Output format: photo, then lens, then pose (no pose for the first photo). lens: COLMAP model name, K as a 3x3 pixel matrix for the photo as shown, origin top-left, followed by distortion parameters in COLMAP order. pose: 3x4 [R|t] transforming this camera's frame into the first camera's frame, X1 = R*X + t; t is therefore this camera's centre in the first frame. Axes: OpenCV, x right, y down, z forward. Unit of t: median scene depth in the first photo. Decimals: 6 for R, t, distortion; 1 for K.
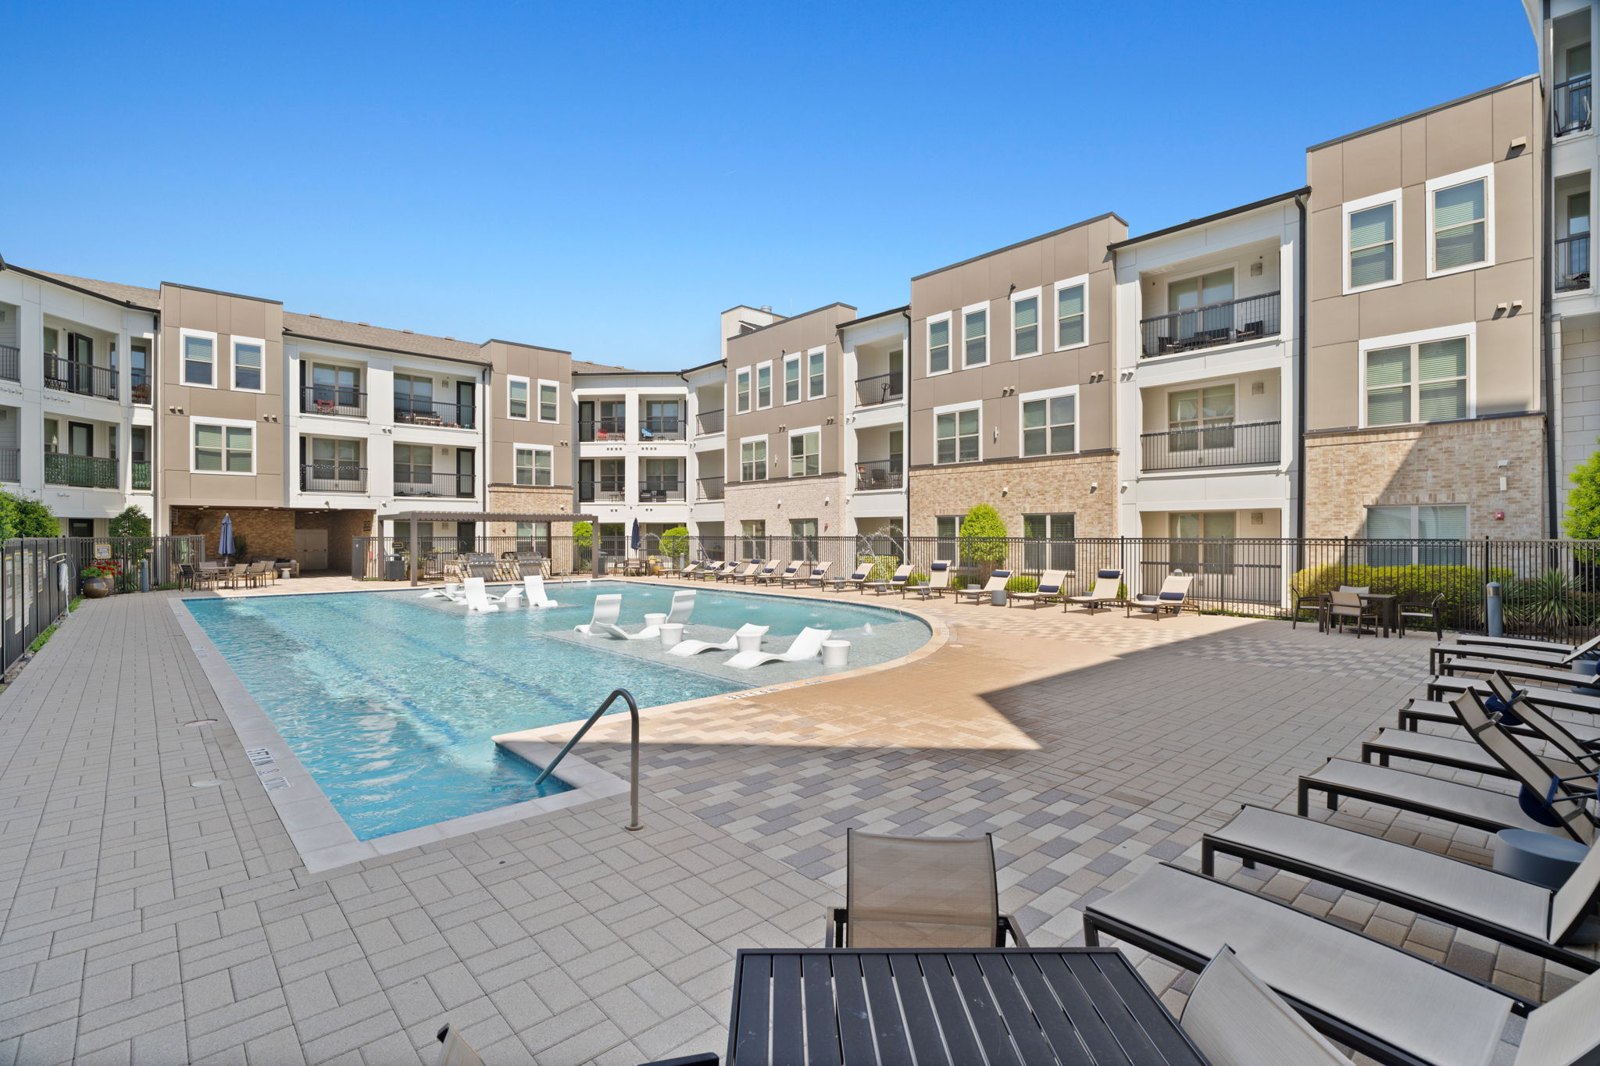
lens RADIAL K [[732.9, 0, 800.0], [0, 732.9, 533.0], [0, 0, 1]] dist [-0.002265, -0.000179]
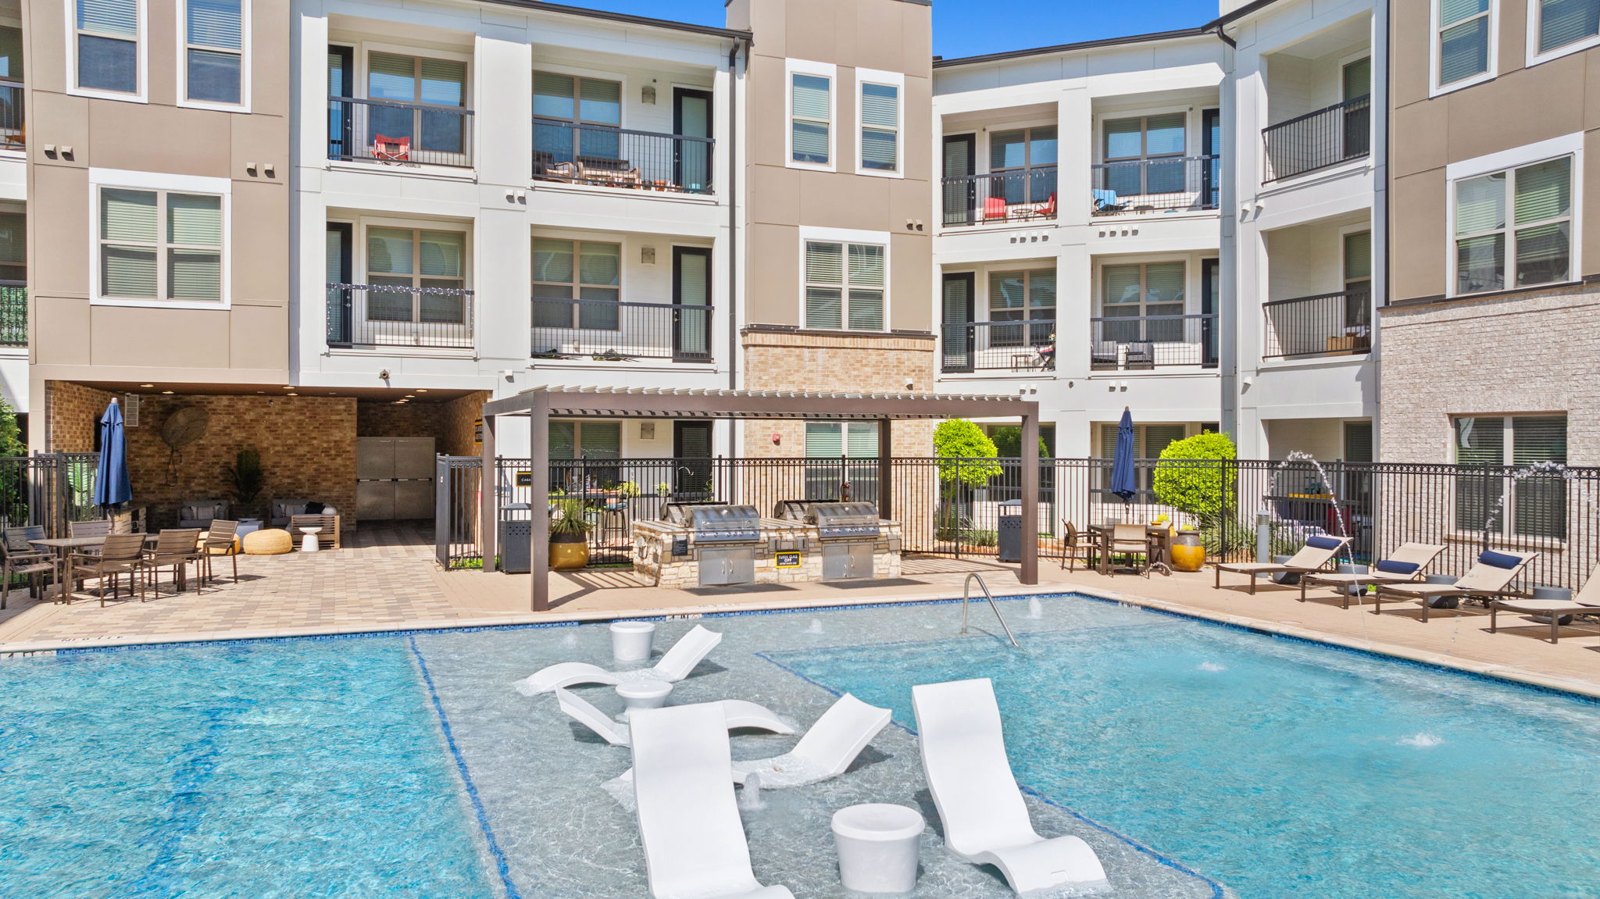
lens RADIAL K [[1127.7, 0, 800.0], [0, 1127.7, 449.5], [0, 0, 1]] dist [-0.026568, -0.000374]
pose [[0.940314, 0.006868, -0.340239, -0.182194], [-0.003870, 0.999947, 0.009489, -0.004846], [0.340287, -0.007606, 0.940291, 0.422893]]
